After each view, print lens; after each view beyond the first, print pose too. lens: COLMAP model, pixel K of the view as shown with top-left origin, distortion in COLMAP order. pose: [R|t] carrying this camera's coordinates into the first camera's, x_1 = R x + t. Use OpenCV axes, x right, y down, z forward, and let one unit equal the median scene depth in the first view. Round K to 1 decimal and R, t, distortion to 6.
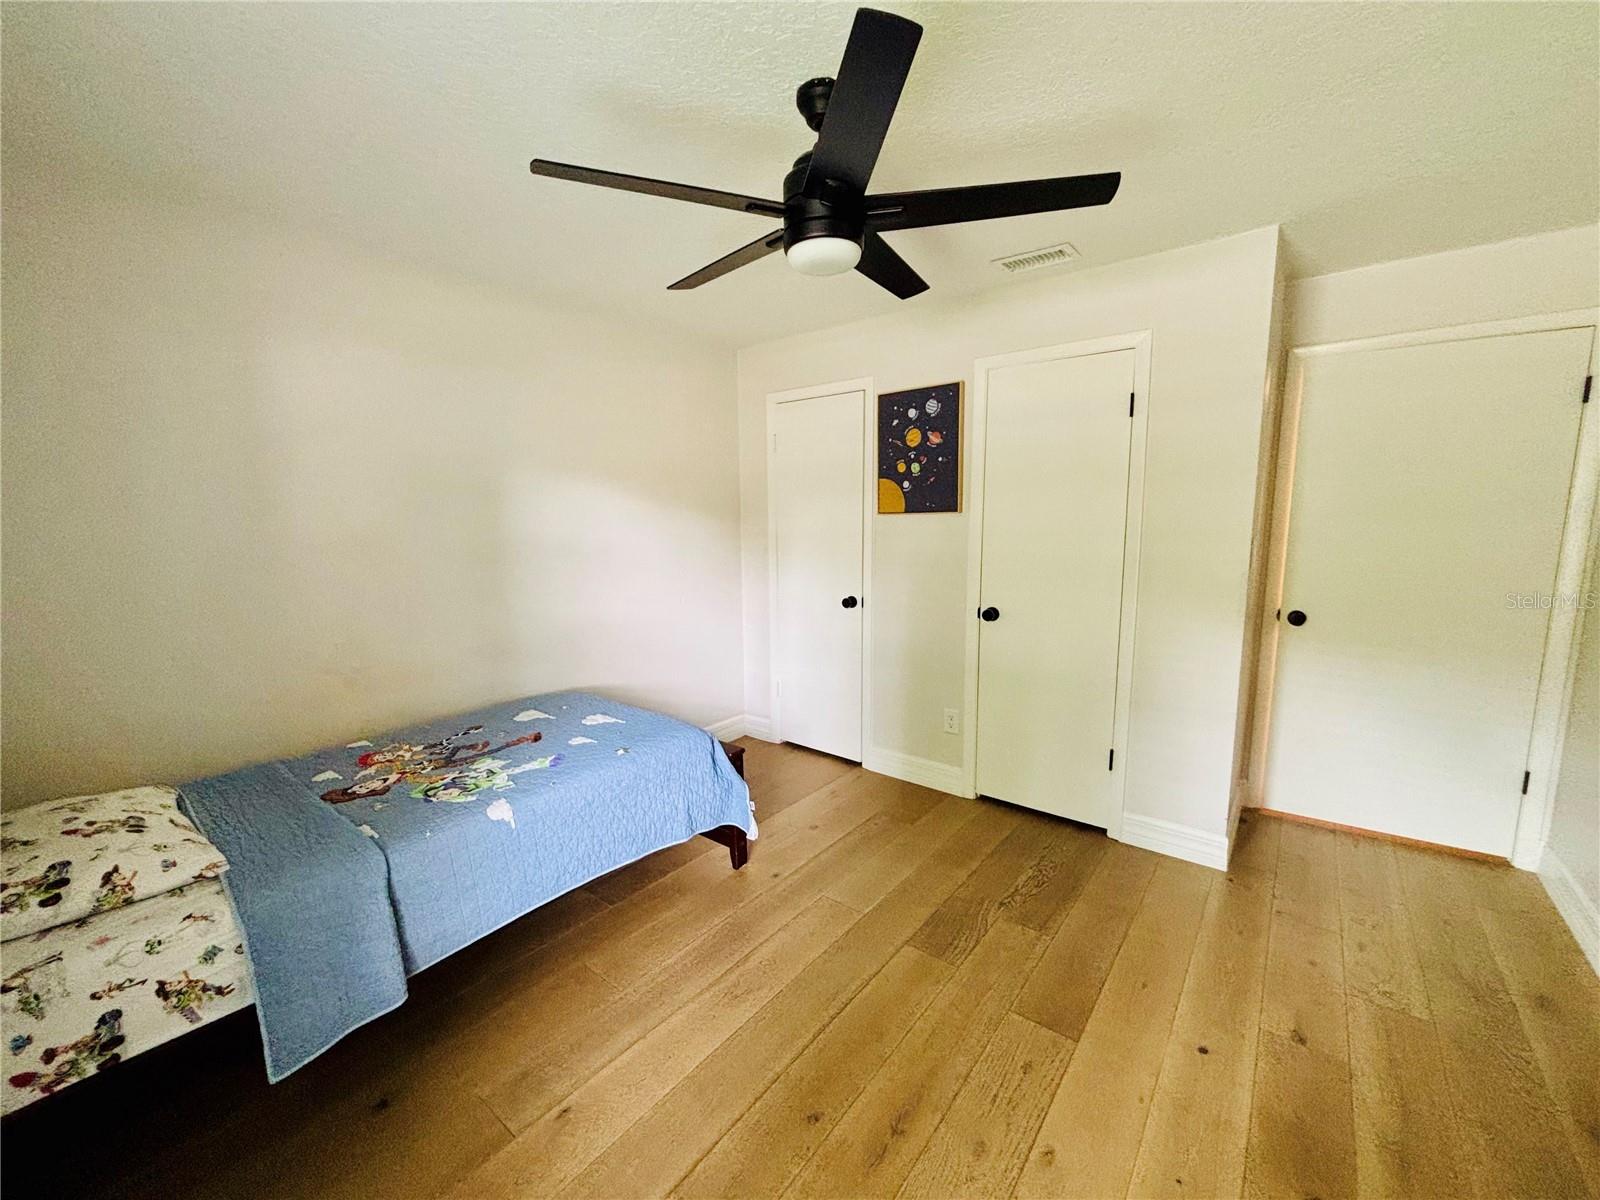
lens RADIAL K [[645.4, 0, 804.6], [0, 645.4, 599.9], [0, 0, 1]] dist [-0.001599, 0.000354]
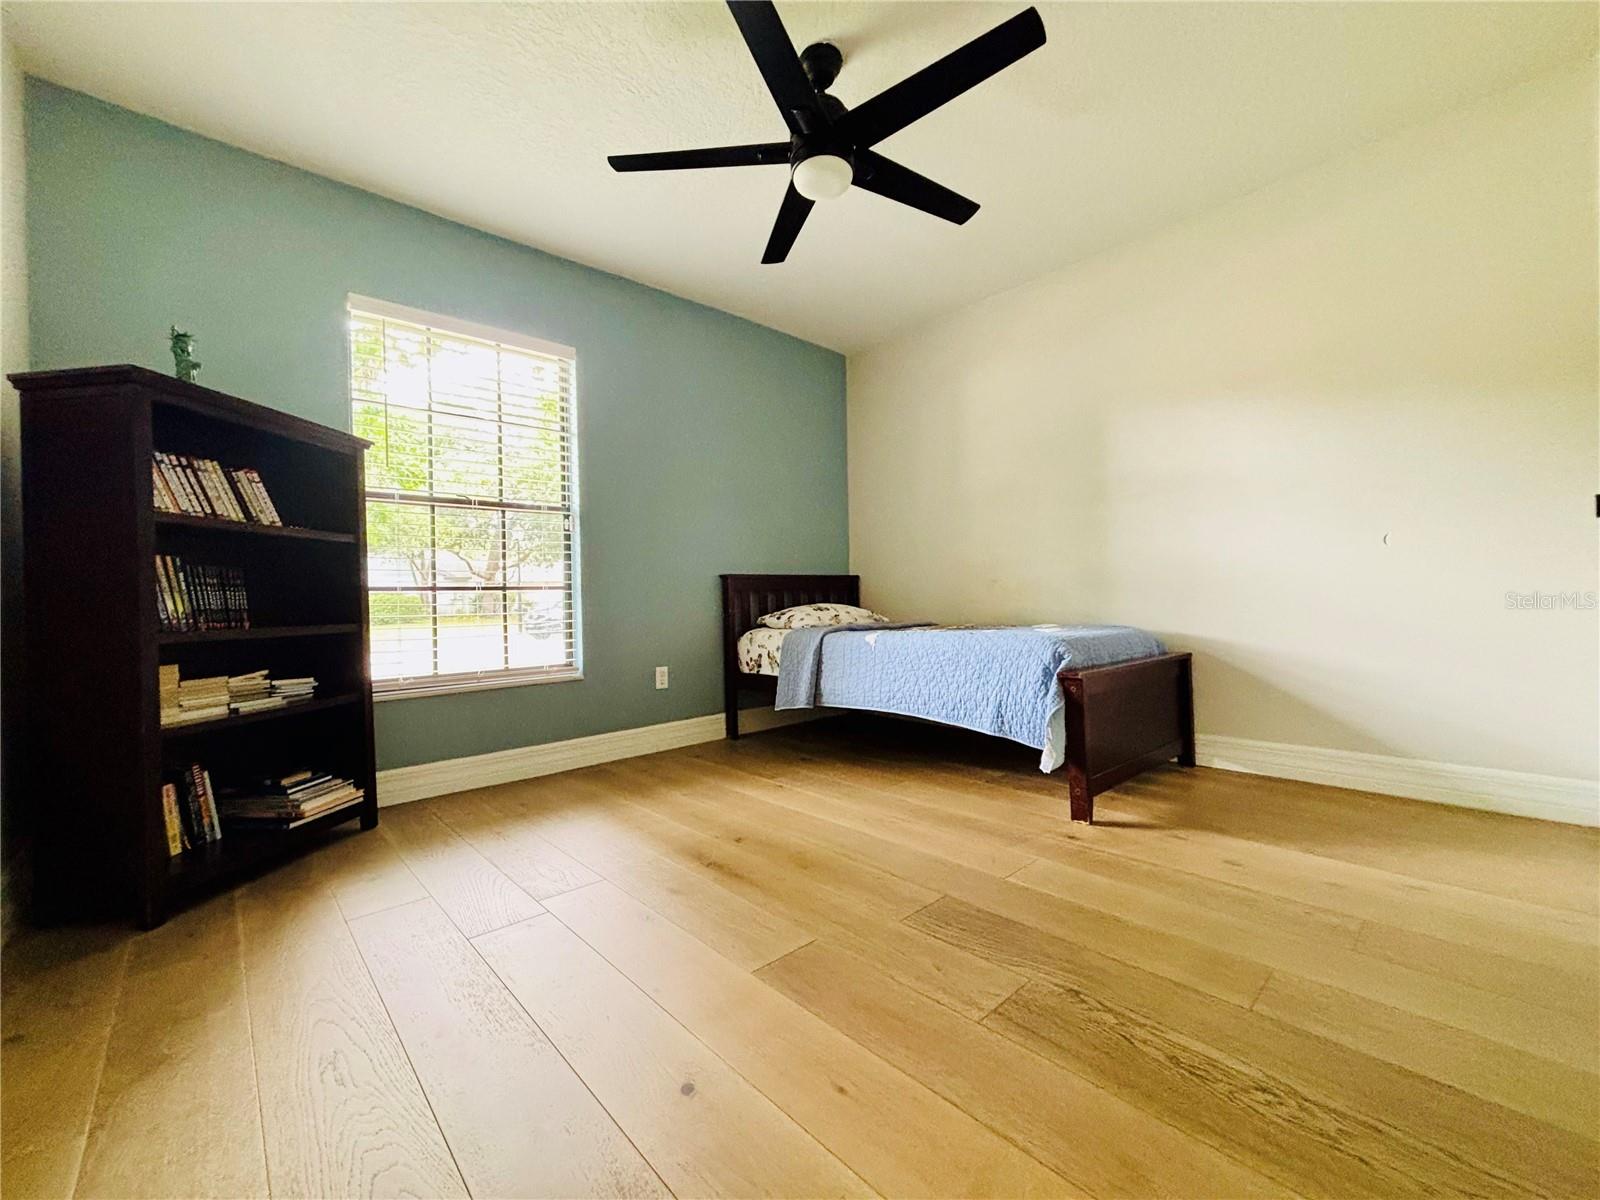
lens RADIAL K [[645.4, 0, 803.7], [0, 645.4, 601.2], [0, 0, 1]] dist [-0.001599, 0.000354]
pose [[-0.150354, 0.011689, -0.988563, 1.137041], [-0.113607, 0.993102, 0.029022, 0.222489], [0.982083, 0.116671, -0.147989, 1.102298]]
